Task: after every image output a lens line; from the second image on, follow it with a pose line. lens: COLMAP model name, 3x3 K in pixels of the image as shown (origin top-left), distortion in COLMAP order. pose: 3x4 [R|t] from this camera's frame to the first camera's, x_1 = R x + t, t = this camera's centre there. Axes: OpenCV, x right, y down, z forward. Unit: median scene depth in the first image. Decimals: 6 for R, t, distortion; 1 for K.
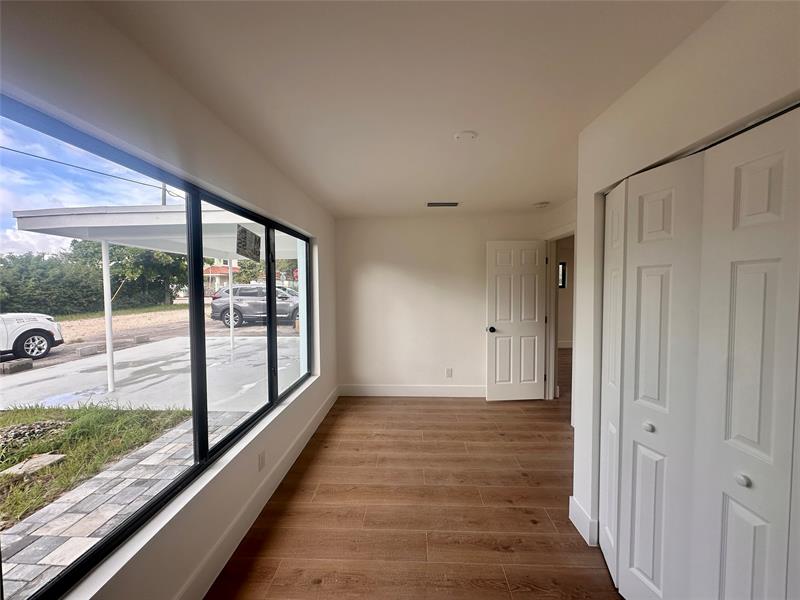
lens RADIAL K [[323.9, 0, 400.0], [0, 323.9, 300.0], [0, 0, 1]] dist [0.000428, 0.000090]
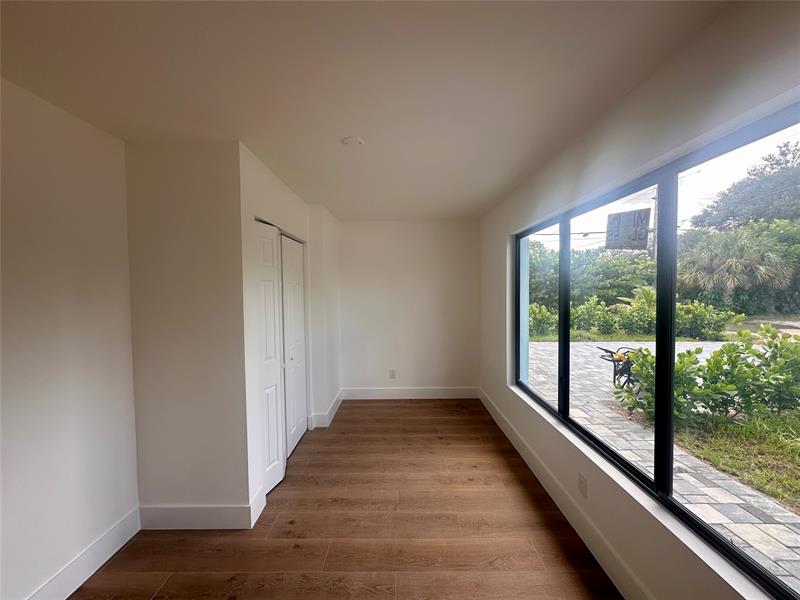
lens RADIAL K [[319.4, 0, 400.0], [0, 319.4, 300.0], [0, 0, 1]] dist [0.000308, 0.000029]
pose [[-0.999265, 0.020355, -0.032498, 0.076036], [0.017438, 0.995998, 0.087656, -0.080607], [0.034152, 0.087024, -0.995621, 1.623305]]
